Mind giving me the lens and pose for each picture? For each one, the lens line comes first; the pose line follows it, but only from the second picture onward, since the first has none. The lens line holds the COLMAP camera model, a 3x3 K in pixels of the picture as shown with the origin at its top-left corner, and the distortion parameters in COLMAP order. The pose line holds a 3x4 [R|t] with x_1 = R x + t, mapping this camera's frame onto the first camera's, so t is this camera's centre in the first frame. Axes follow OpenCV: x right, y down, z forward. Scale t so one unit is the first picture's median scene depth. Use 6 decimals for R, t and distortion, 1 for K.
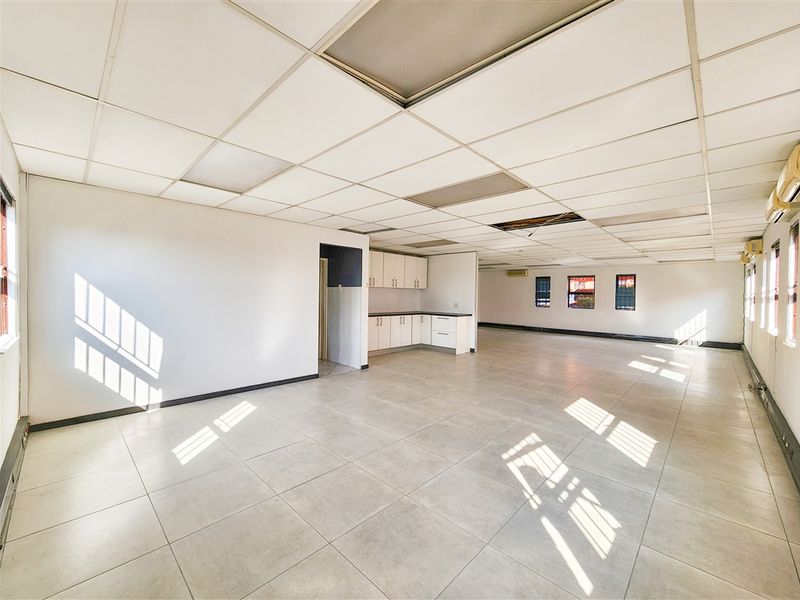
lens RADIAL K [[327.4, 0, 398.9], [0, 327.4, 294.3], [0, 0, 1]] dist [-0.003849, -0.000686]
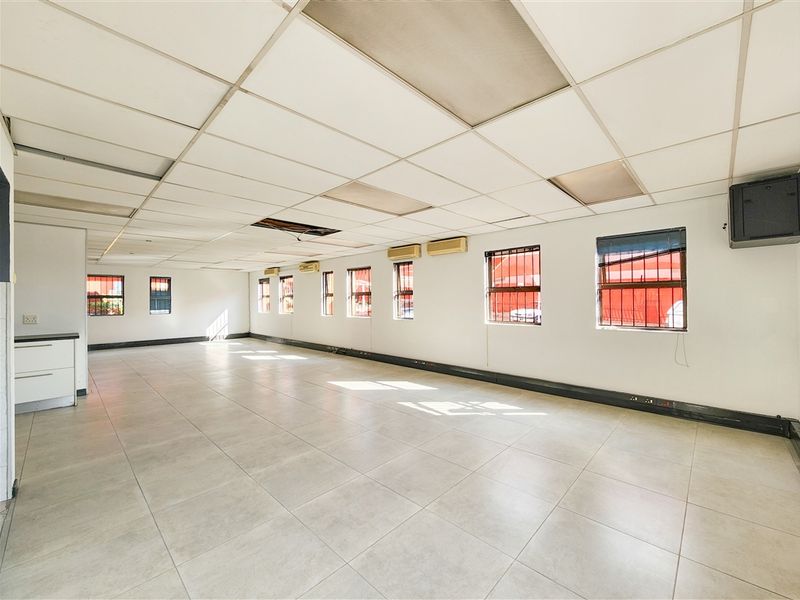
lens RADIAL K [[327.4, 0, 403.0], [0, 327.4, 297.5], [0, 0, 1]] dist [-0.003849, -0.000686]
pose [[-0.012884, -0.005865, 0.999900, -0.352094], [0.005750, 0.999966, 0.005940, -0.002349], [-0.999900, 0.005826, -0.012850, 0.387624]]
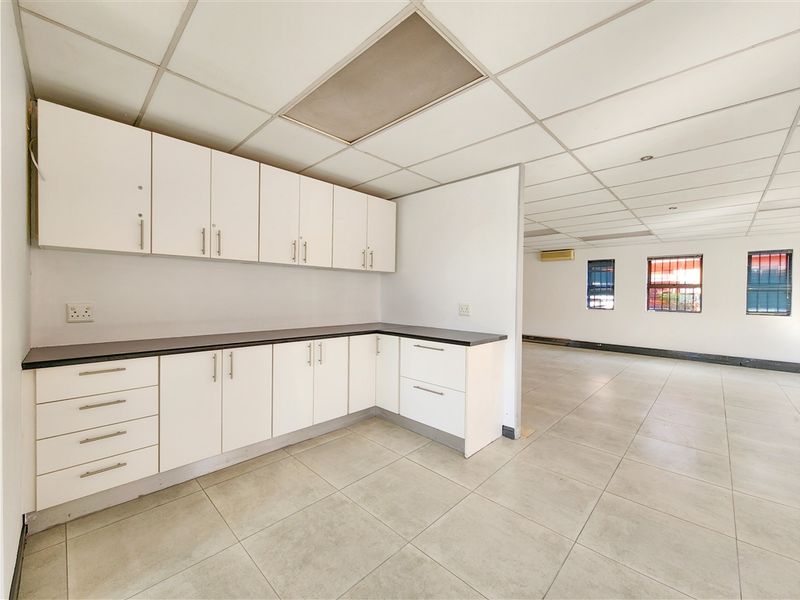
lens RADIAL K [[327.4, 0, 400.0], [0, 327.4, 298.5], [0, 0, 1]] dist [-0.003849, -0.000686]
pose [[0.999996, -0.002645, 0.001351, 0.093373], [0.002623, 0.999863, 0.016328, 0.012120], [-0.001394, -0.016324, 0.999866, 0.584013]]
